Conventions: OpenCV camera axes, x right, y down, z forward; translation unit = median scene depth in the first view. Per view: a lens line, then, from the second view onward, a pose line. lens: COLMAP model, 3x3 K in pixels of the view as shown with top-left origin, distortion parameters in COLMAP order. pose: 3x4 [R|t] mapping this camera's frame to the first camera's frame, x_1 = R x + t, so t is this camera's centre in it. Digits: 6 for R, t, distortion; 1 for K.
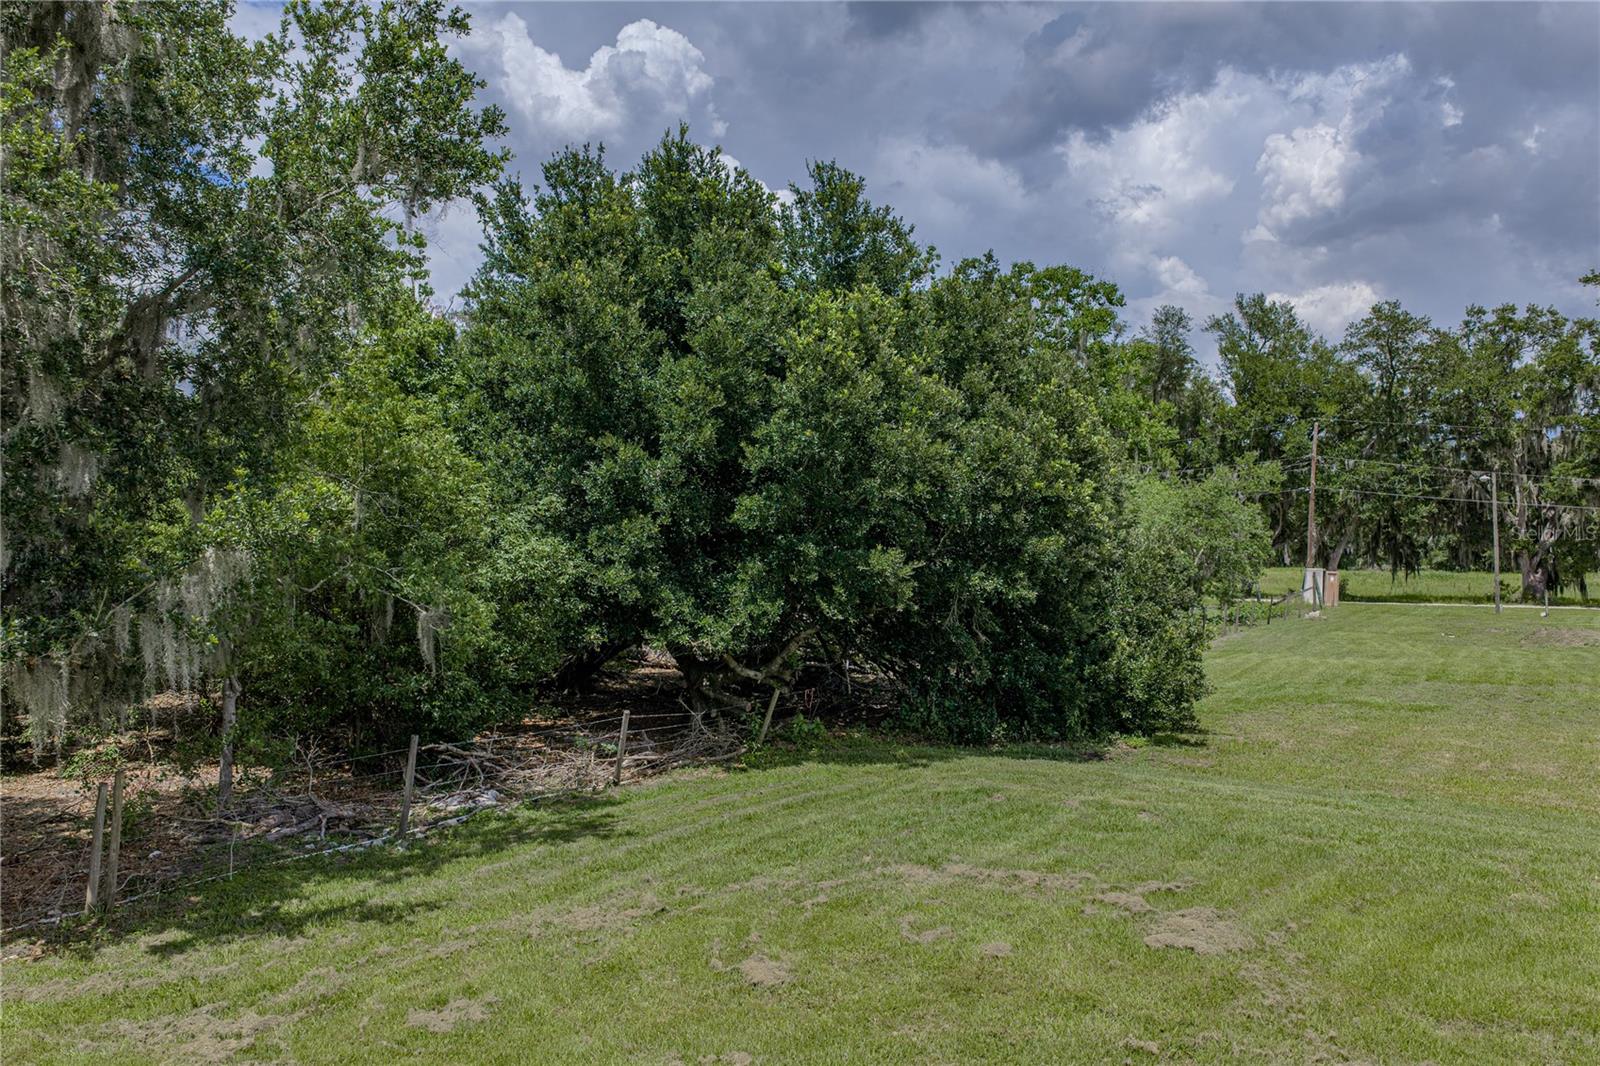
lens RADIAL K [[1327.6, 0, 796.9], [0, 1327.6, 539.2], [0, 0, 1]] dist [0.071576, -0.006011]
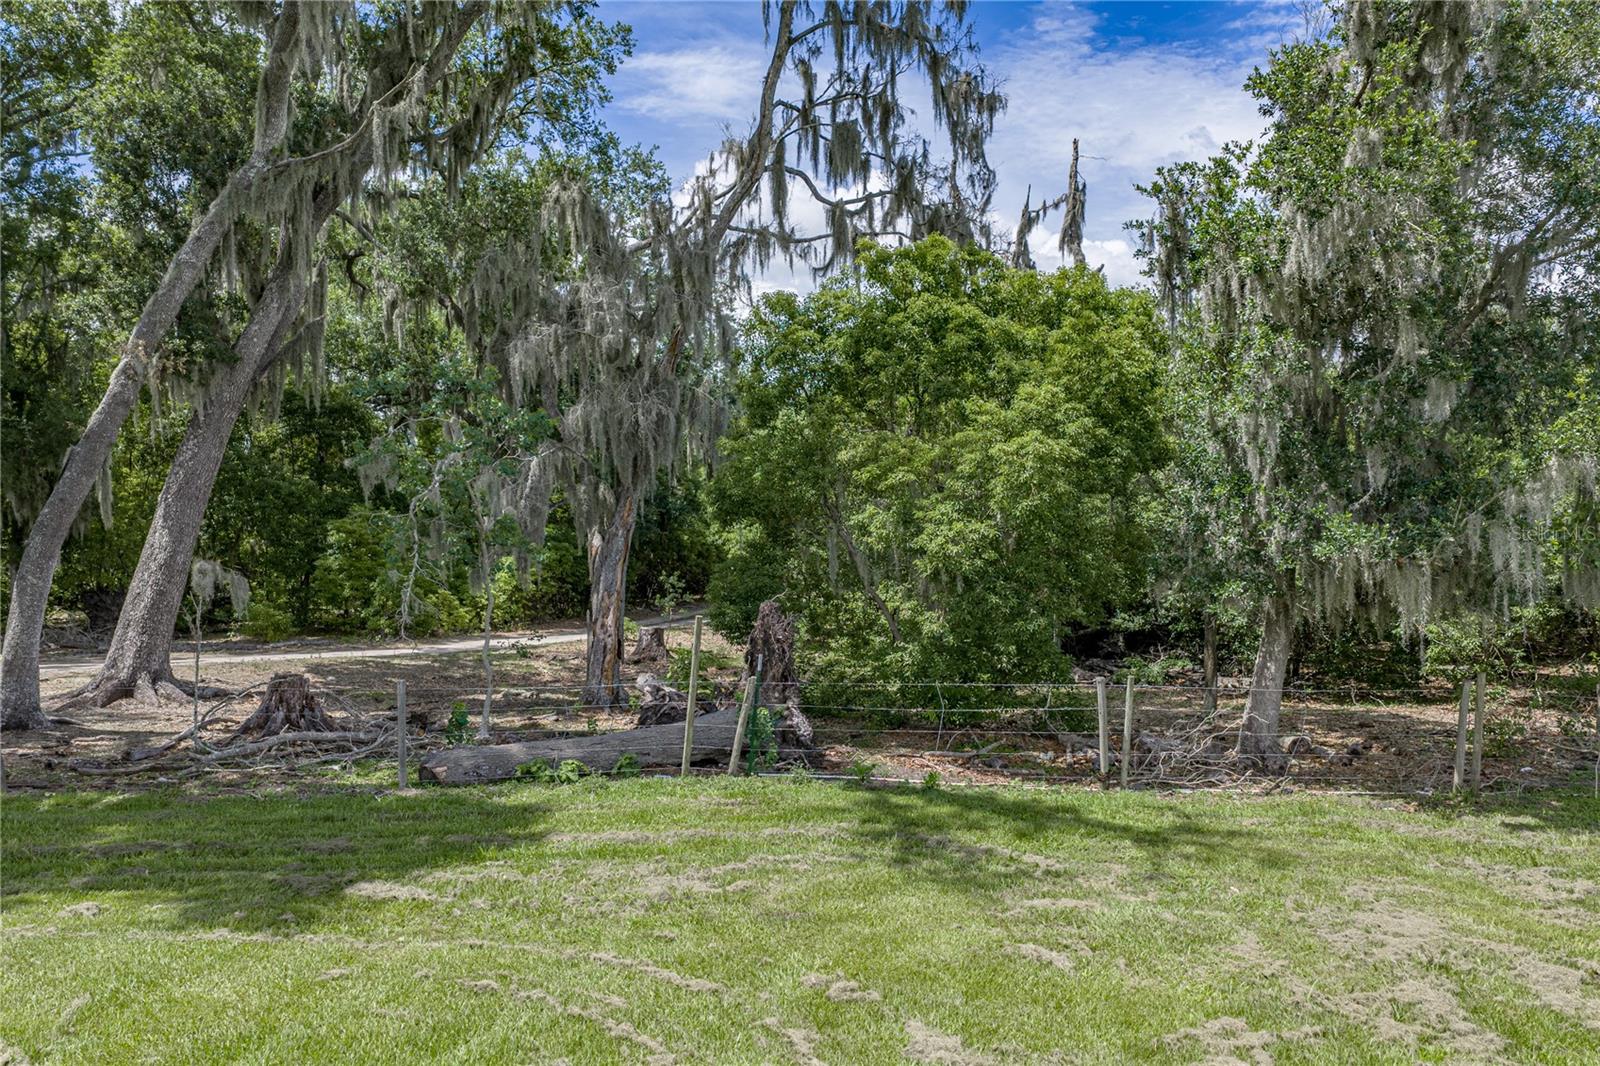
lens RADIAL K [[1321.9, 0, 796.5], [0, 1321.9, 536.2], [0, 0, 1]] dist [0.076138, -0.012680]
pose [[0.559392, 0.003997, -0.828894, 0.117993], [-0.009006, 0.999959, -0.001256, 0.074154], [0.828854, 0.008168, 0.559405, -0.102979]]
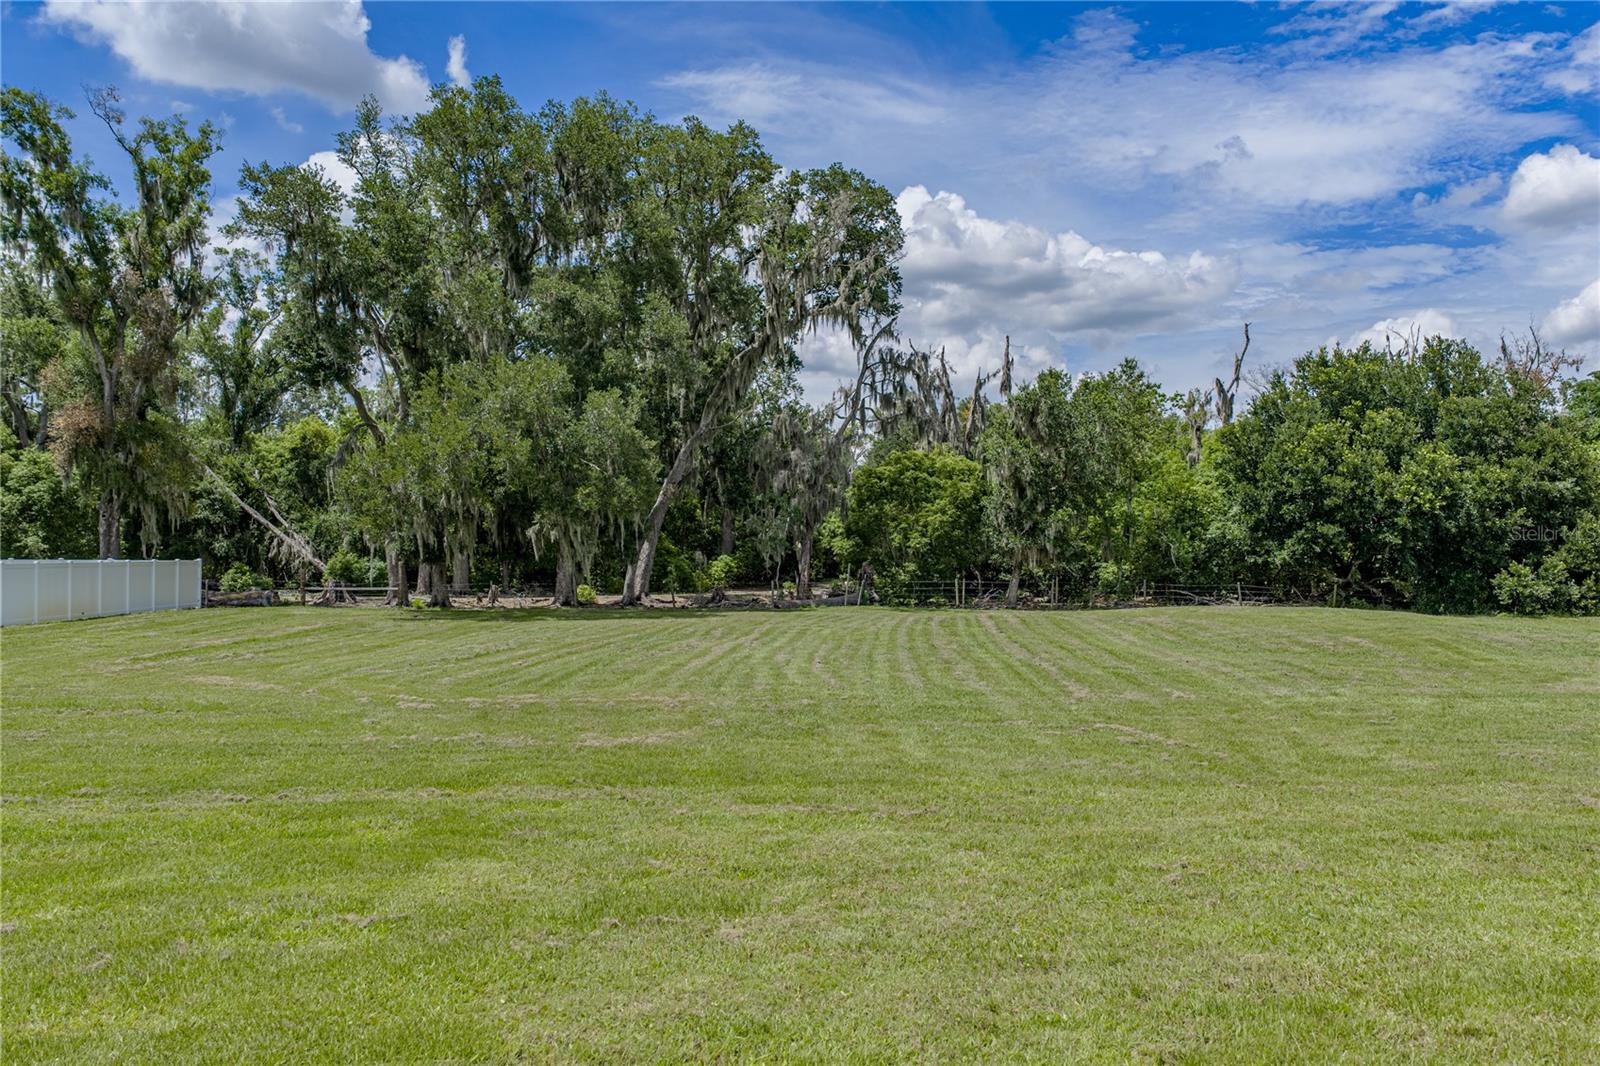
lens RADIAL K [[1331.3, 0, 809.4], [0, 1331.3, 534.4], [0, 0, 1]] dist [0.079582, -0.019793]
pose [[0.539745, -0.009793, -0.841772, 3.016500], [-0.000007, 0.999932, -0.011638, 0.099379], [0.841829, 0.006288, 0.539708, -2.209831]]
